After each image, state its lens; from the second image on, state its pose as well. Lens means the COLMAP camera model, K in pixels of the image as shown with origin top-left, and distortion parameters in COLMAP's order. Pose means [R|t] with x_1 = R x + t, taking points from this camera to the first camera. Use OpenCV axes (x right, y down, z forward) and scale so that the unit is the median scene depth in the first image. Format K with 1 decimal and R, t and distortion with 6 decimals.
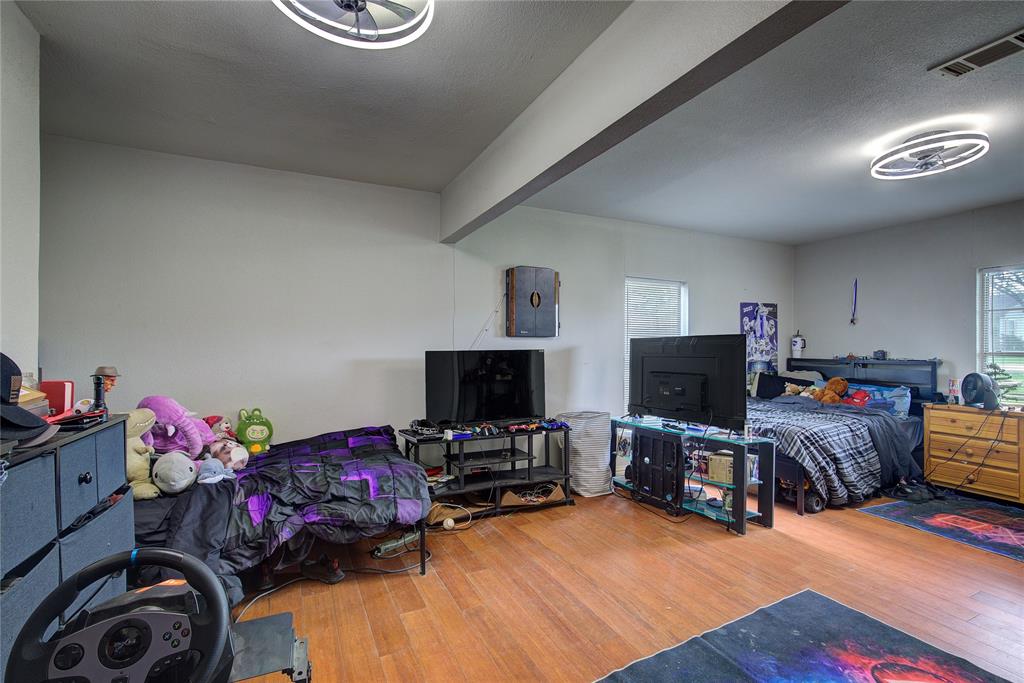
lens RADIAL K [[465.4, 0, 513.5], [0, 465.4, 352.0], [0, 0, 1]] dist [-0.003847, 0.002385]
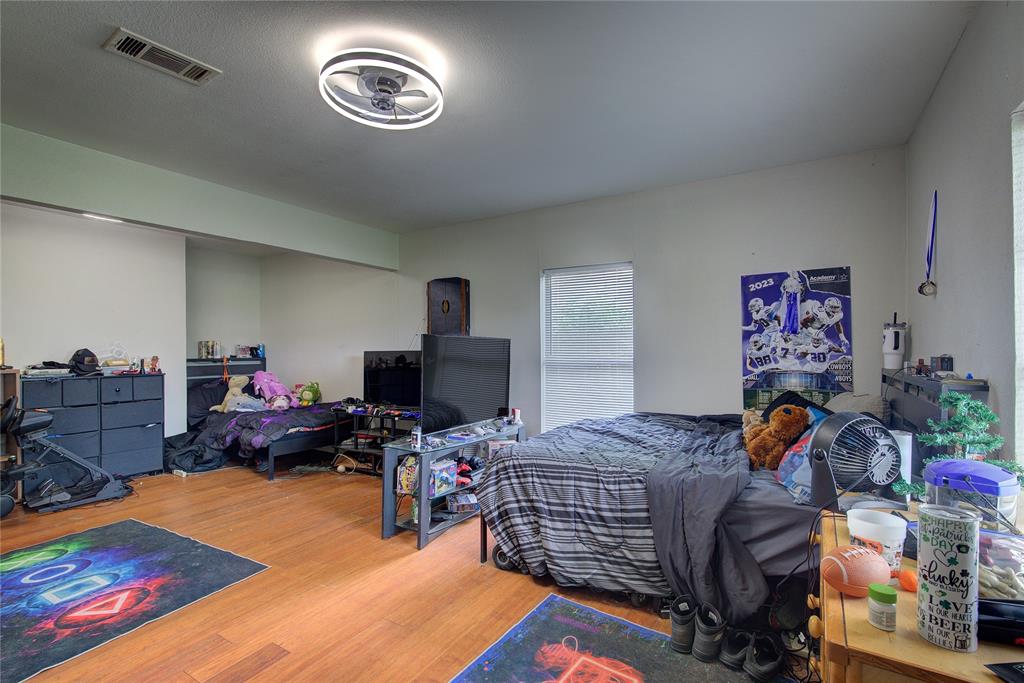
lens RADIAL K [[465.4, 0, 502.7], [0, 465.4, 353.9], [0, 0, 1]] dist [-0.003847, 0.002385]
pose [[0.542339, 0.010193, -0.840098, 1.177616], [-0.007917, 0.999944, 0.007021, -0.005132], [0.840122, 0.002843, 0.542390, 0.548513]]
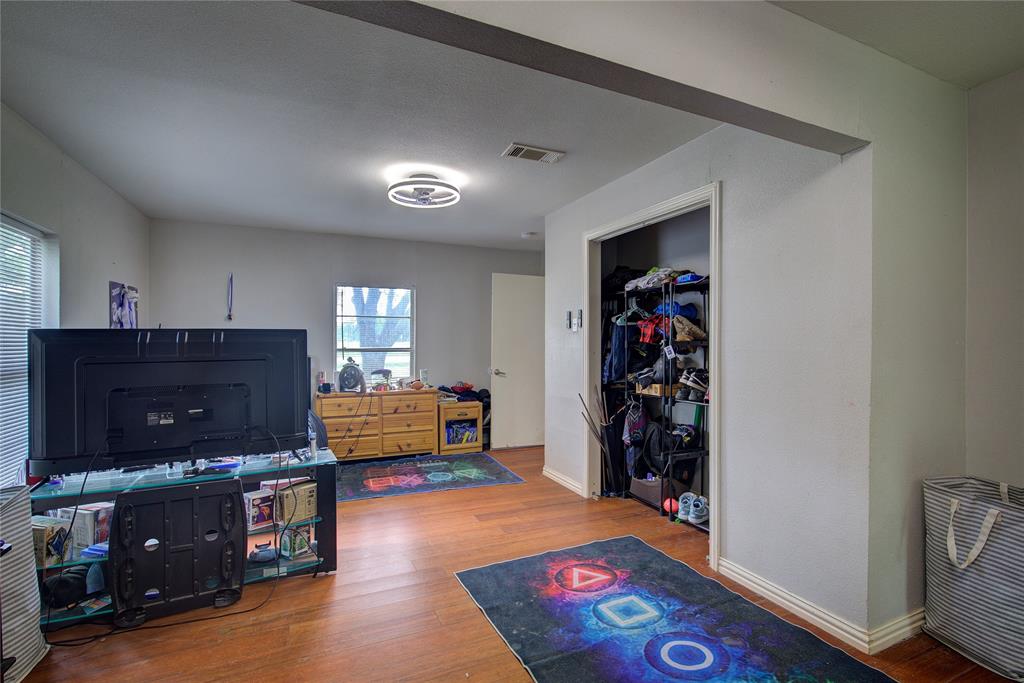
lens RADIAL K [[465.4, 0, 511.3], [0, 465.4, 337.6], [0, 0, 1]] dist [-0.003847, 0.002385]
pose [[0.017206, 0.013667, 0.999759, -0.281207], [0.006205, 0.999886, -0.013775, -0.011194], [-0.999833, 0.006441, 0.017119, 0.538859]]
